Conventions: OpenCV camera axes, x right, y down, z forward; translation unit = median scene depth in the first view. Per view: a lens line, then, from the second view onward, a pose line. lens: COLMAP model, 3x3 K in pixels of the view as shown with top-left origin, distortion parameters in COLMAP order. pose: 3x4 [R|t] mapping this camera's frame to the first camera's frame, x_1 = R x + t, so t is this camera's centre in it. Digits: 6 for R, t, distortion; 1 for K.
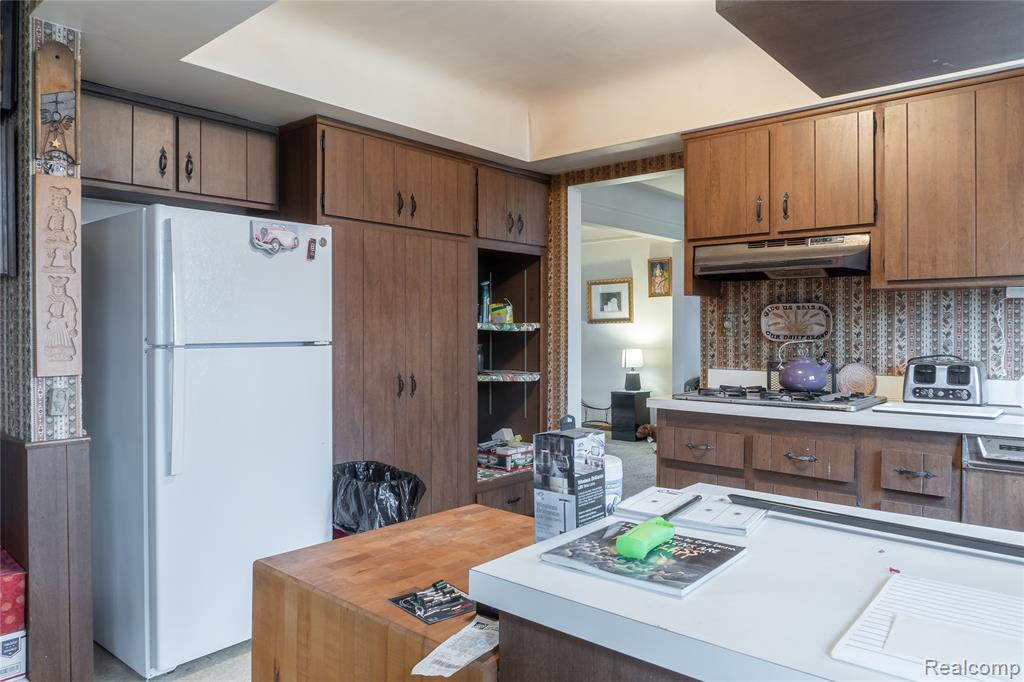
lens RADIAL K [[696.4, 0, 519.0], [0, 696.4, 336.0], [0, 0, 1]] dist [-0.015431, -0.004423]
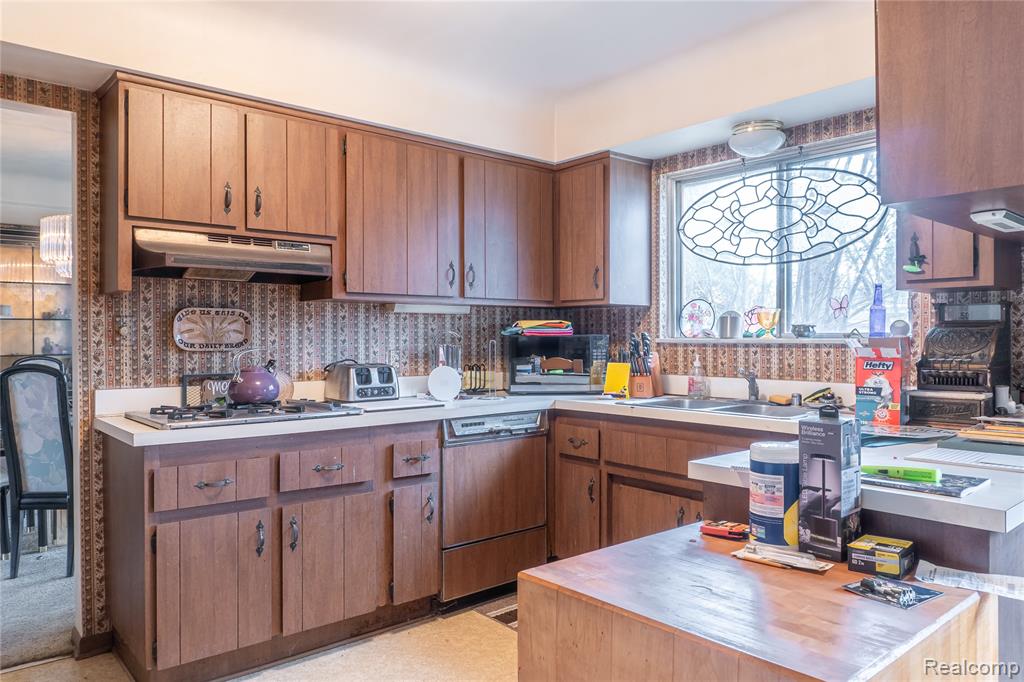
lens RADIAL K [[696.4, 0, 518.3], [0, 696.4, 343.2], [0, 0, 1]] dist [-0.015431, -0.004423]
pose [[0.155033, -0.007492, 0.987881, -0.455872], [0.010093, 0.999931, 0.006000, -0.003253], [-0.987858, 0.009040, 0.155098, 0.510911]]
